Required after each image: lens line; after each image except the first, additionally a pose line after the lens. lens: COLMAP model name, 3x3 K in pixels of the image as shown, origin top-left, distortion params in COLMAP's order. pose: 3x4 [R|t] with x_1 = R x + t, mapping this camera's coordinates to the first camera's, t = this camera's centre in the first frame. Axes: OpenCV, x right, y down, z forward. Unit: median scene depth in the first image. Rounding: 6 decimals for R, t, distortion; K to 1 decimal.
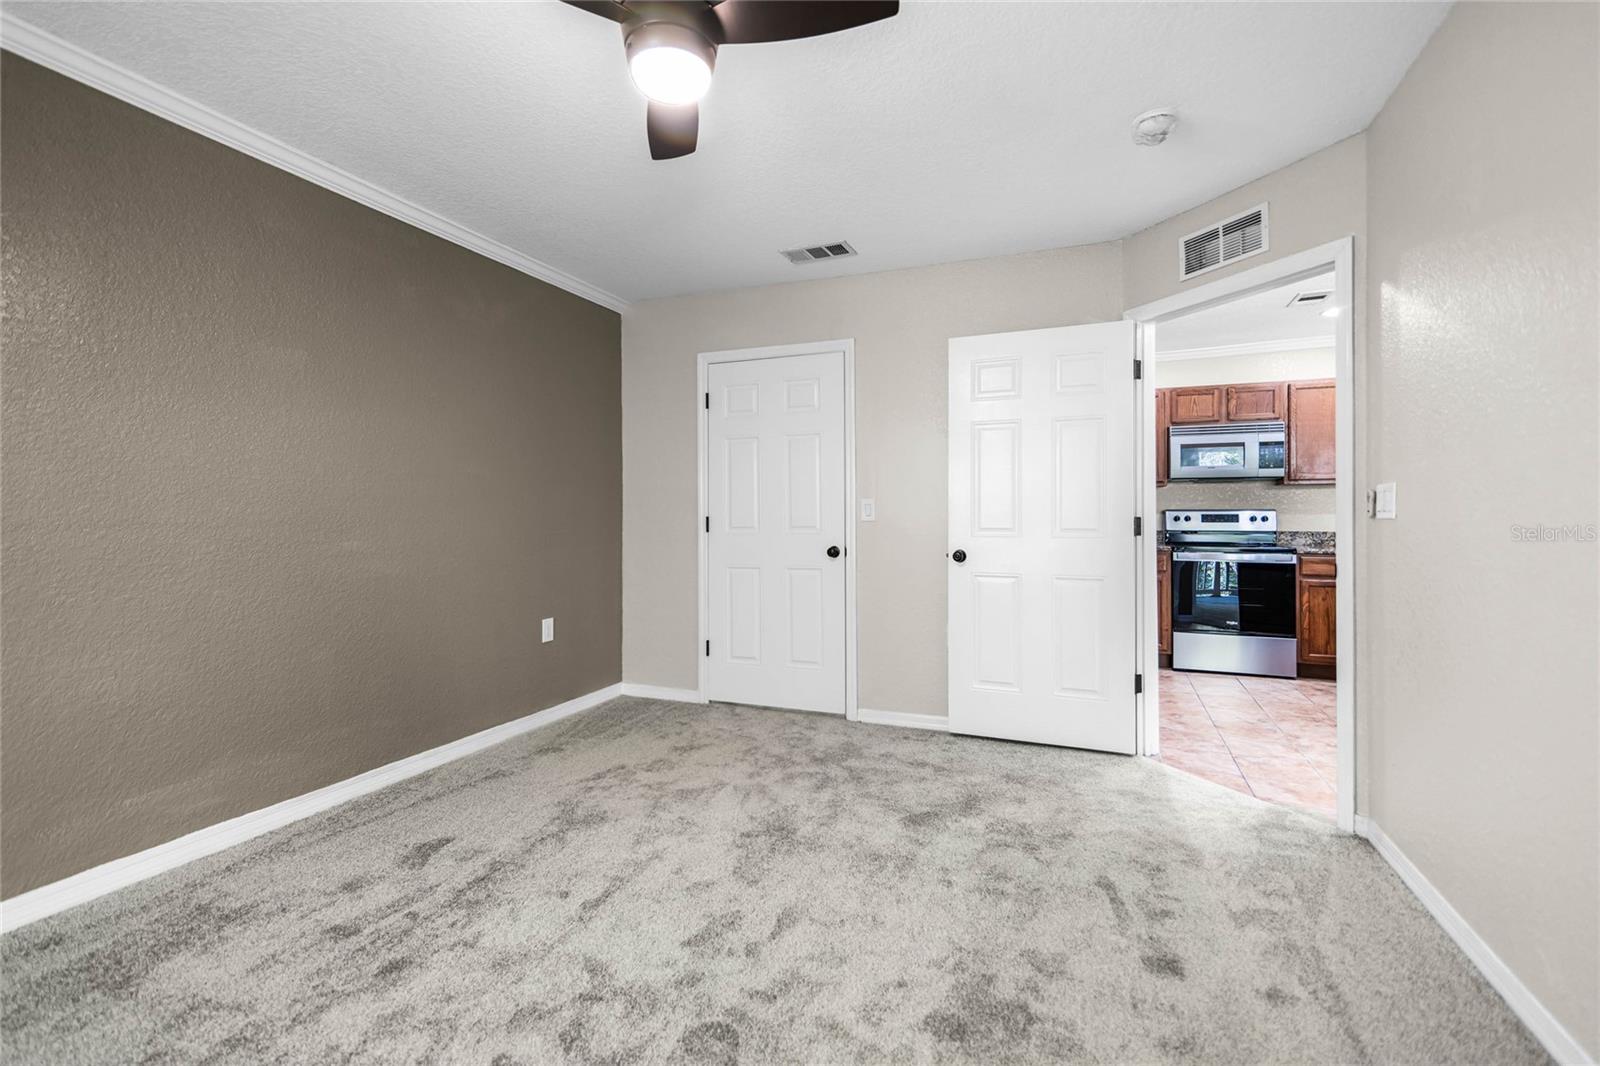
lens RADIAL K [[733.4, 0, 800.2], [0, 733.4, 511.4], [0, 0, 1]] dist [0.020708, -0.000032]
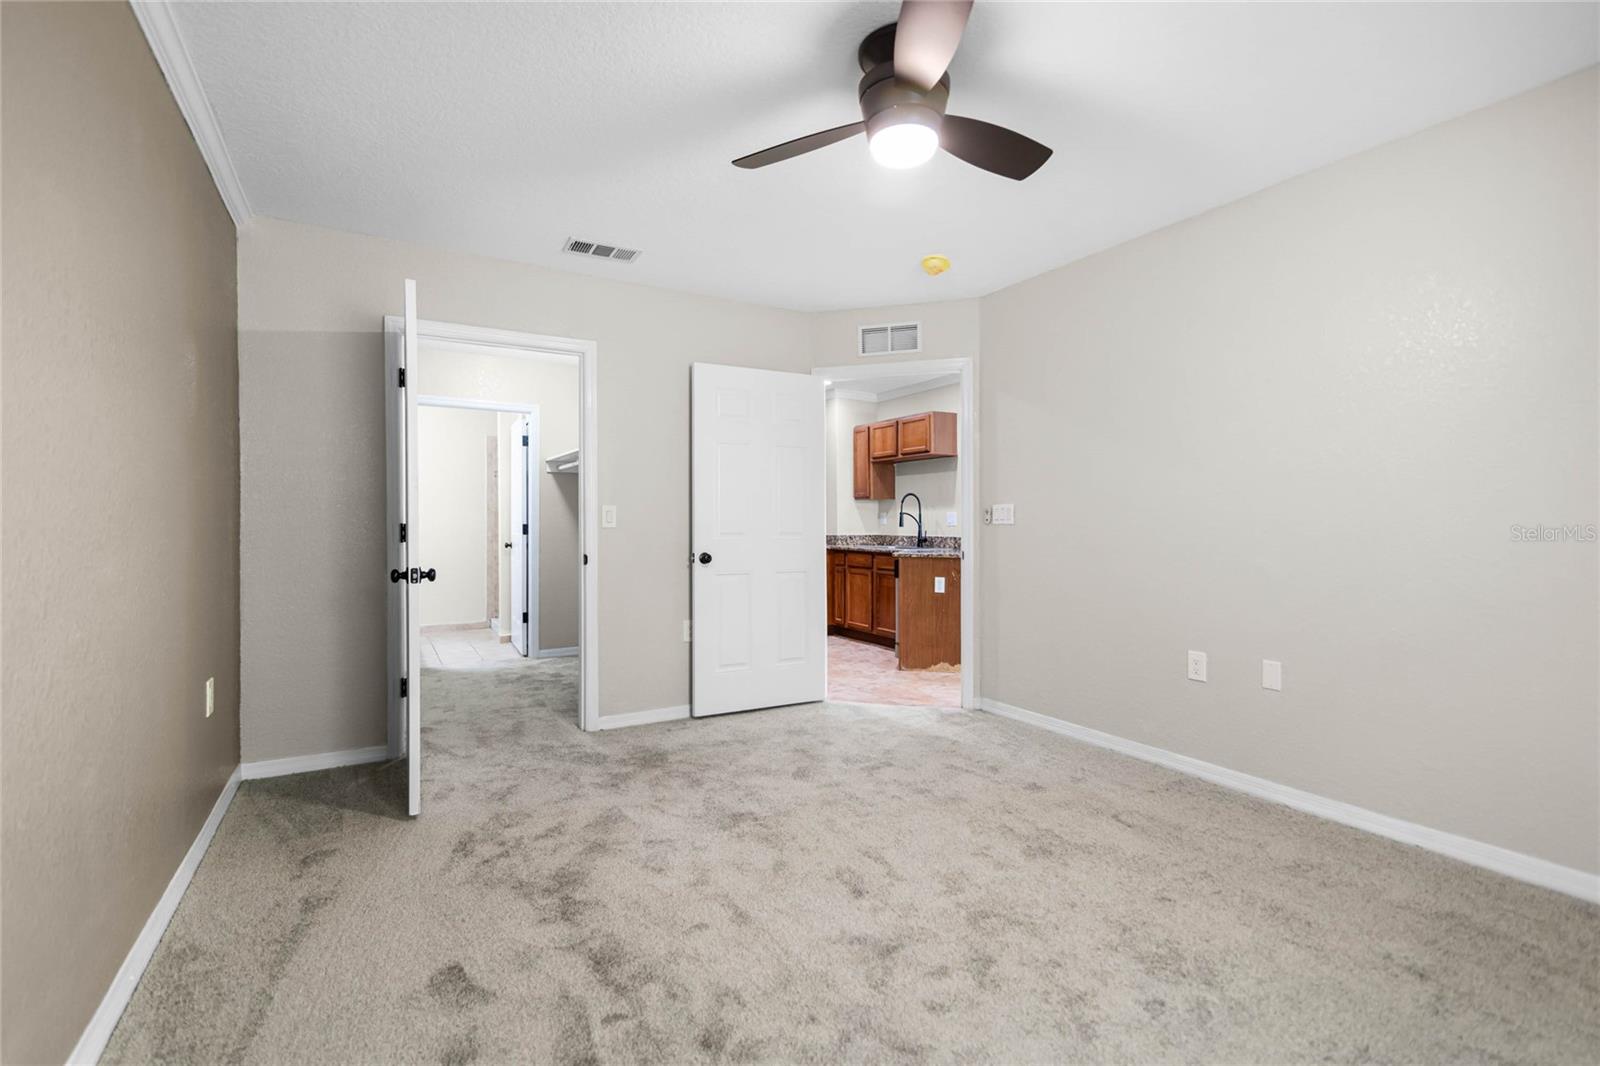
lens RADIAL K [[728.7, 0, 797.6], [0, 728.7, 526.8], [0, 0, 1]] dist [0.014088, 0.000075]
pose [[0.616976, -0.003827, 0.786973, -0.586674], [-0.004178, 0.999958, 0.008139, 0.002709], [-0.786971, -0.008310, 0.616934, 0.204608]]
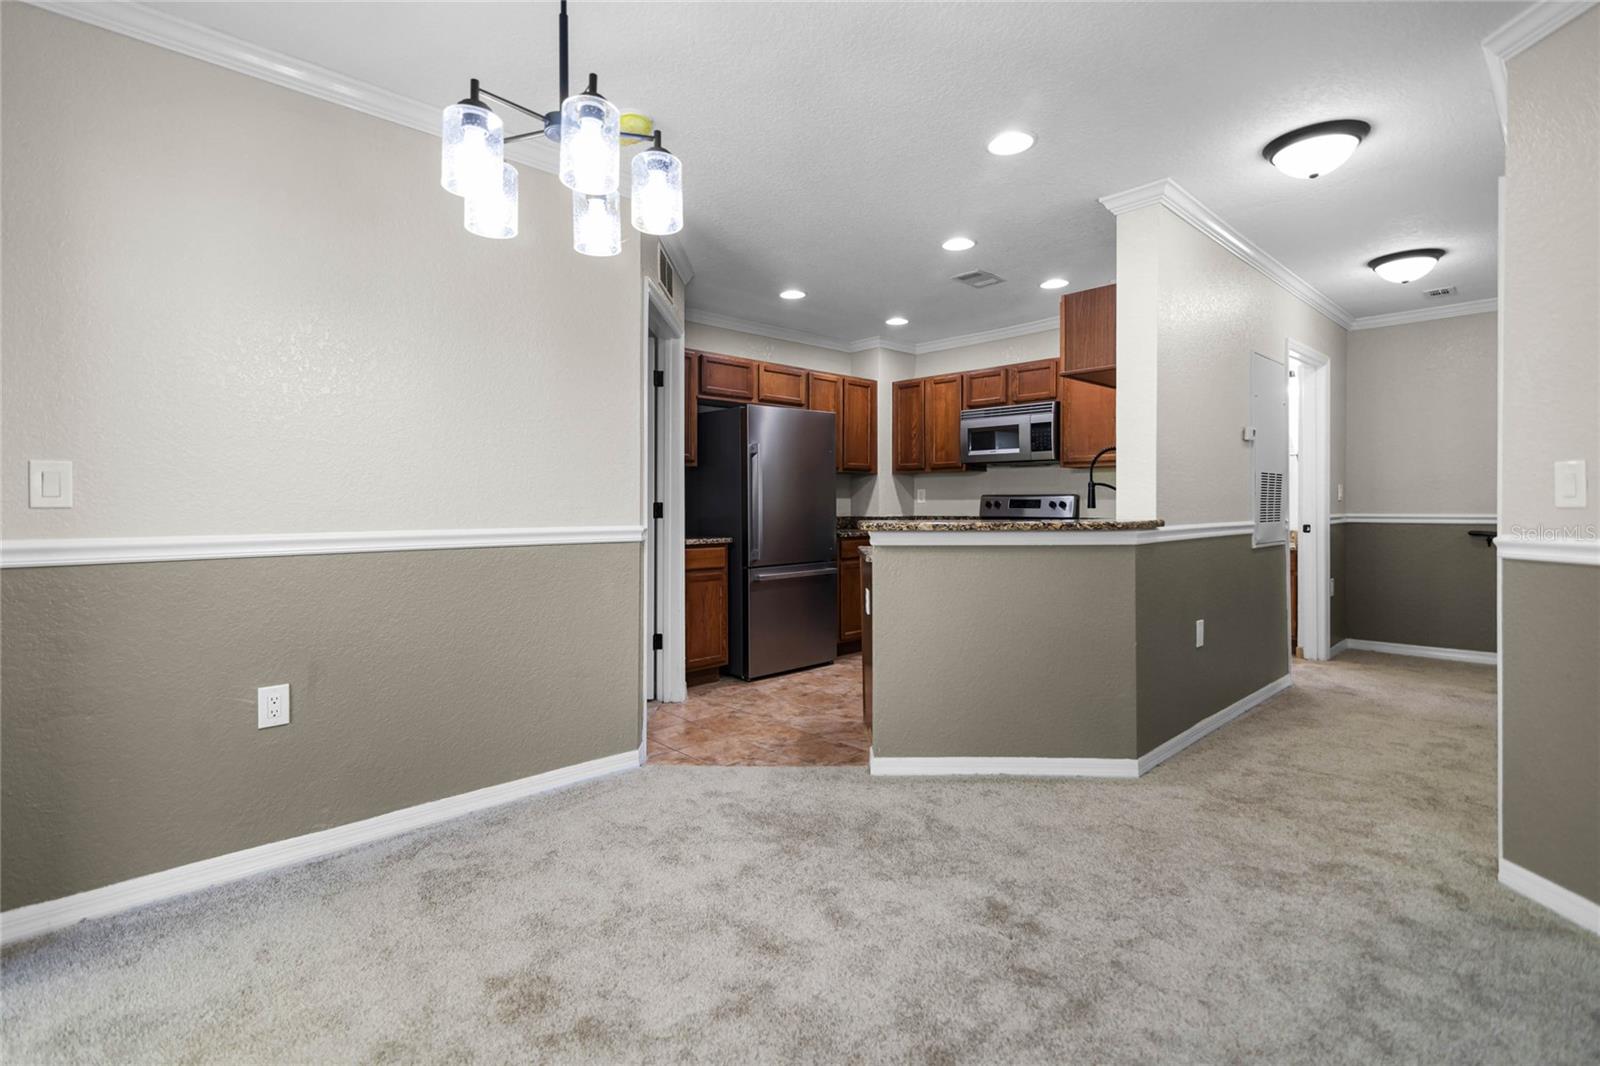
lens RADIAL K [[752.3, 0, 789.5], [0, 752.3, 505.2], [0, 0, 1]] dist [0.019516, 0.000265]
pose [[0.907575, 0.002189, -0.419885, 1.106454], [0.001978, 0.999953, 0.009489, 0.001847], [0.419886, -0.009442, 0.907528, -0.018636]]
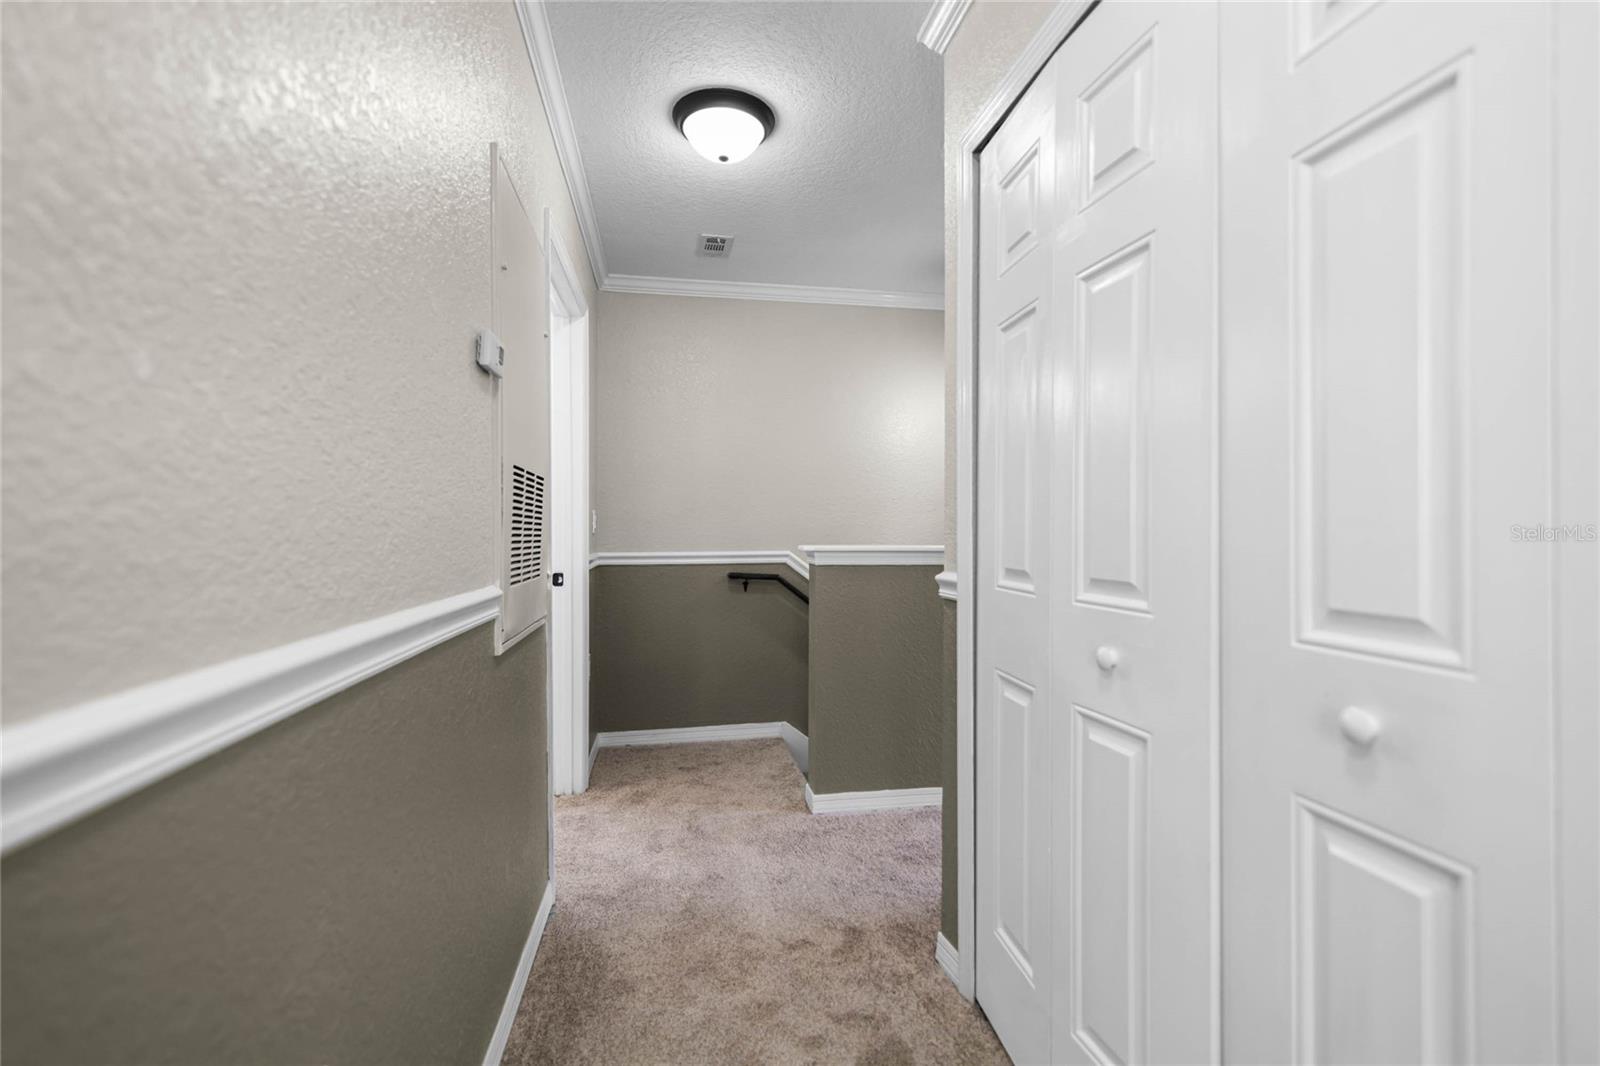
lens RADIAL K [[739.3, 0, 800.0], [0, 739.3, 533.0], [0, 0, 1]] dist [0.000110, -0.000090]
pose [[0.851828, 0.001814, 0.523818, 1.184535], [-0.003716, 0.999990, 0.002579, 0.004917], [-0.523808, -0.004143, 0.851826, 0.840311]]
